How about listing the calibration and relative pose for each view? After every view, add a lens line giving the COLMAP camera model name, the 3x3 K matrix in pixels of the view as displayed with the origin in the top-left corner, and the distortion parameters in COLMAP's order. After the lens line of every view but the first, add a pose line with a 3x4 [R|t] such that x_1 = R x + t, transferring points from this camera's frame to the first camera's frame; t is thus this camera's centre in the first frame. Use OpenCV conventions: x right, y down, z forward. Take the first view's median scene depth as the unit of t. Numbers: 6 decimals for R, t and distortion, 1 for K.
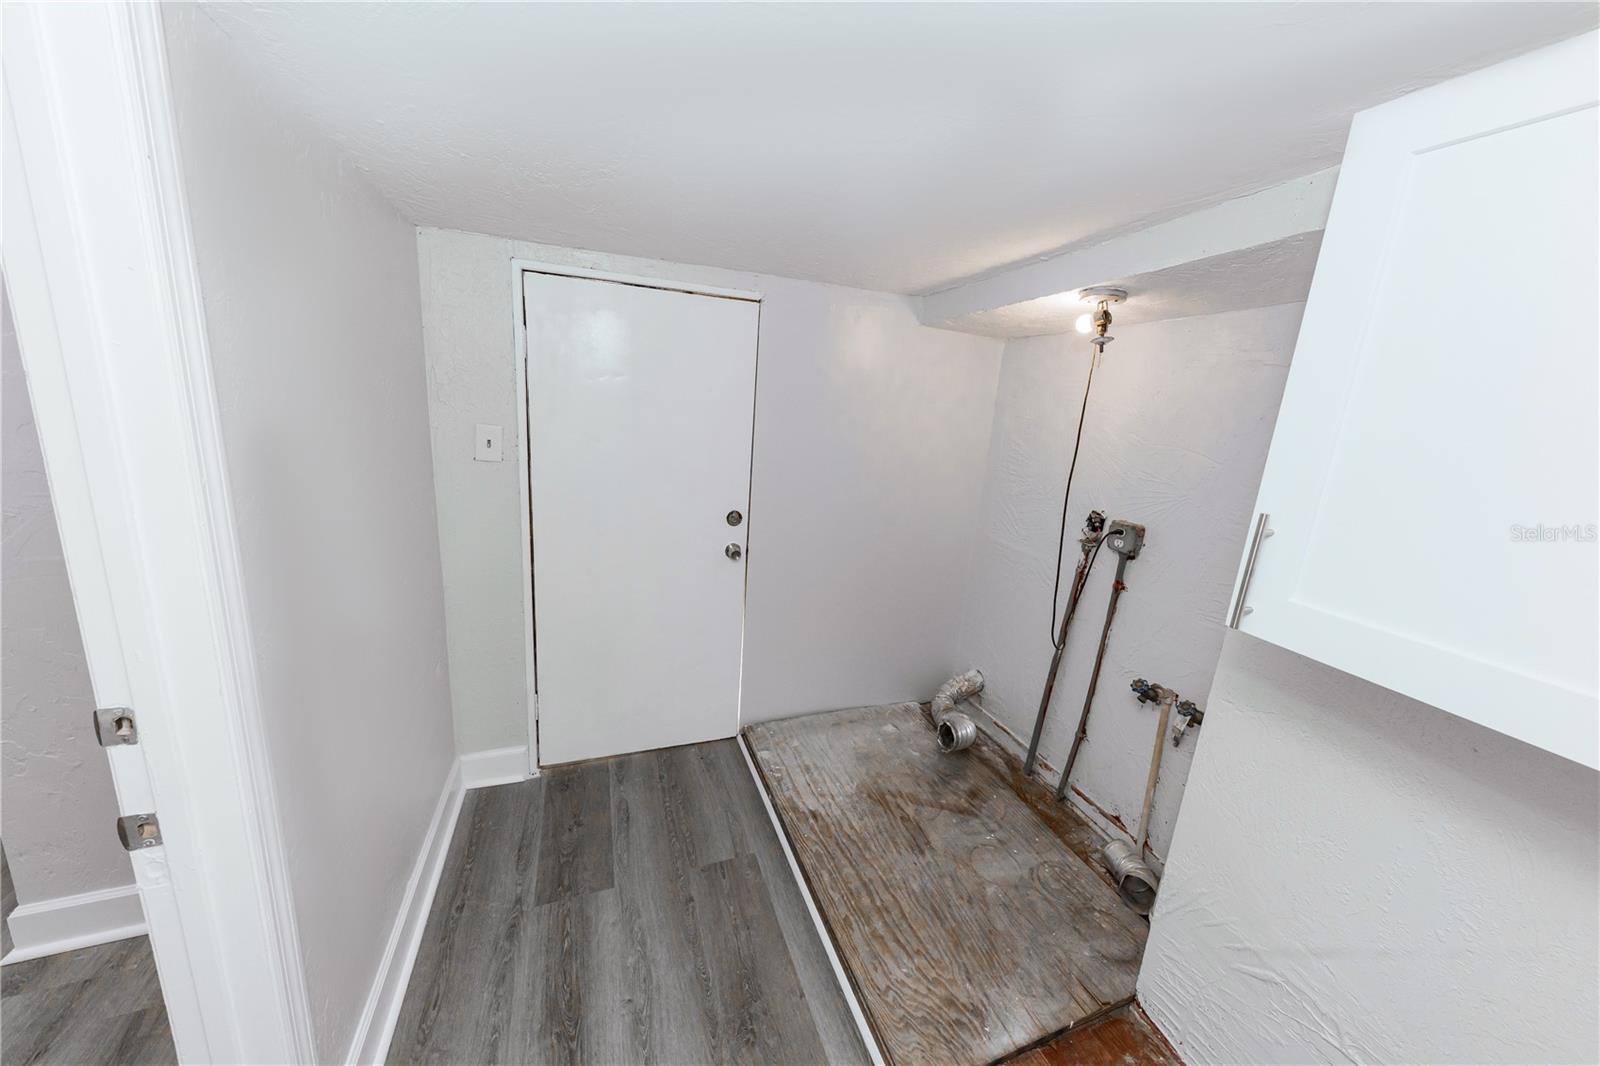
lens RADIAL K [[540.7, 0, 798.7], [0, 540.7, 523.4], [0, 0, 1]] dist [0.012187, -0.003719]
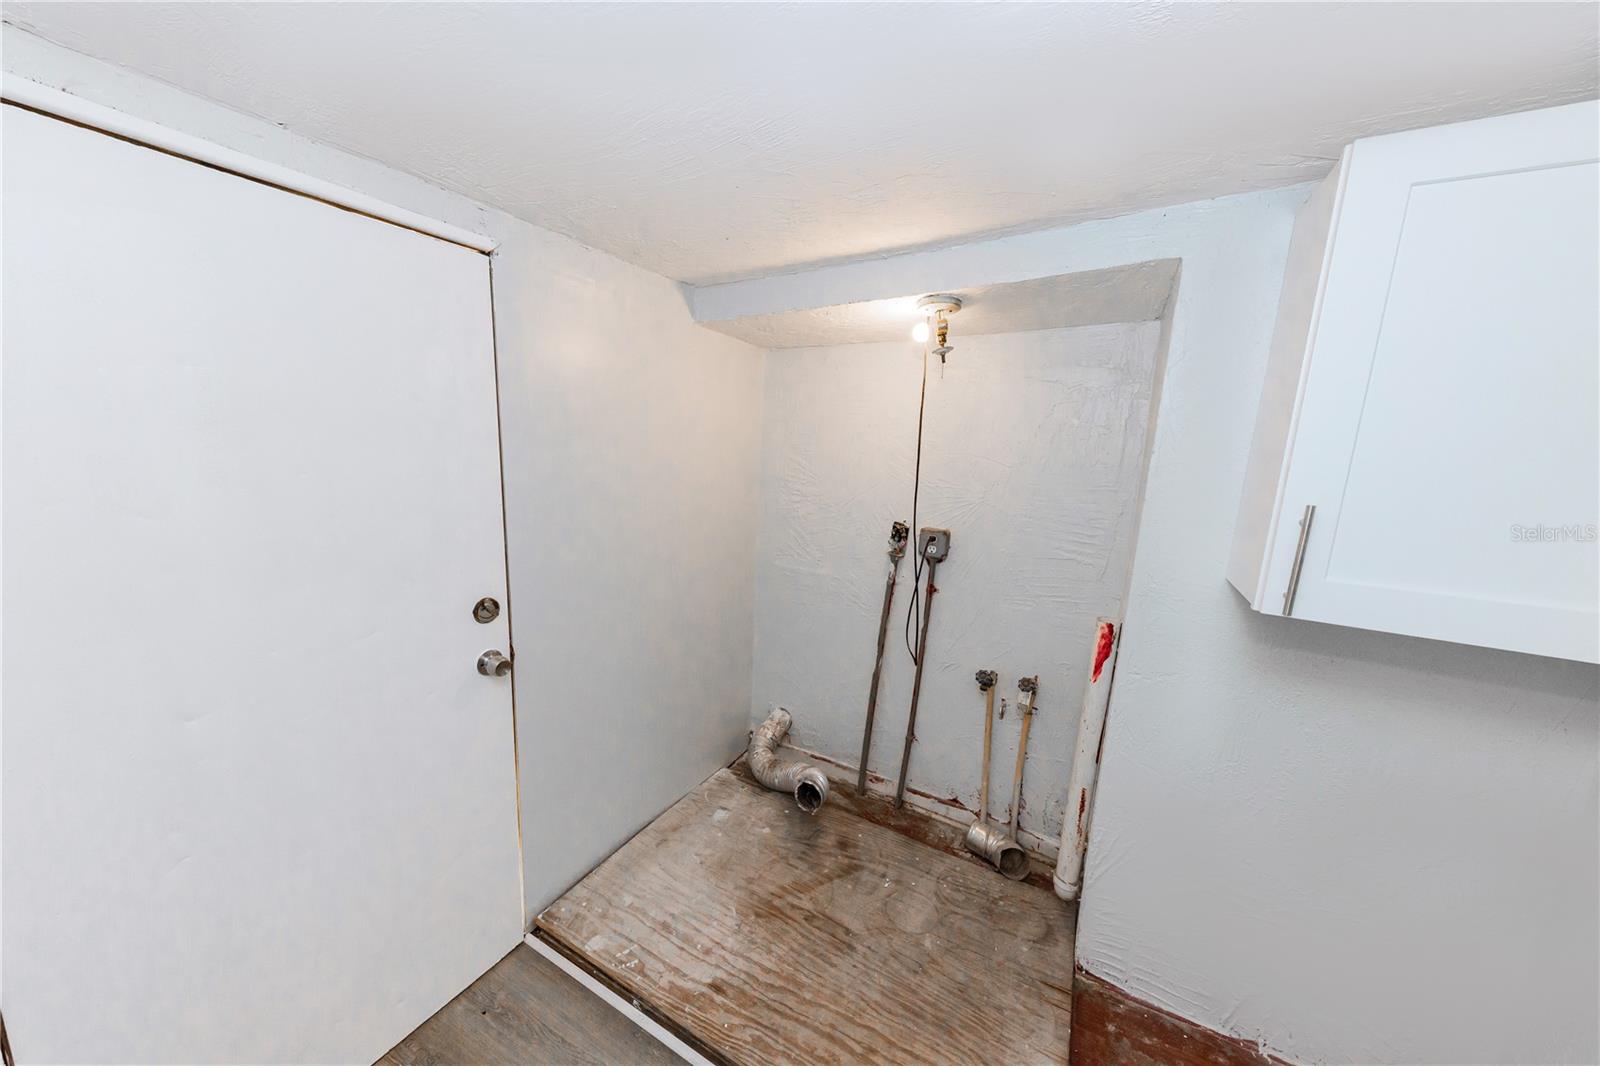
lens RADIAL K [[540.7, 0, 798.6], [0, 540.7, 546.8], [0, 0, 1]] dist [0.012187, -0.003719]
pose [[0.761842, -0.159776, 0.627749, -0.241068], [0.159689, 0.985518, 0.057035, -0.063935], [-0.627771, 0.056793, 0.776323, 0.322025]]
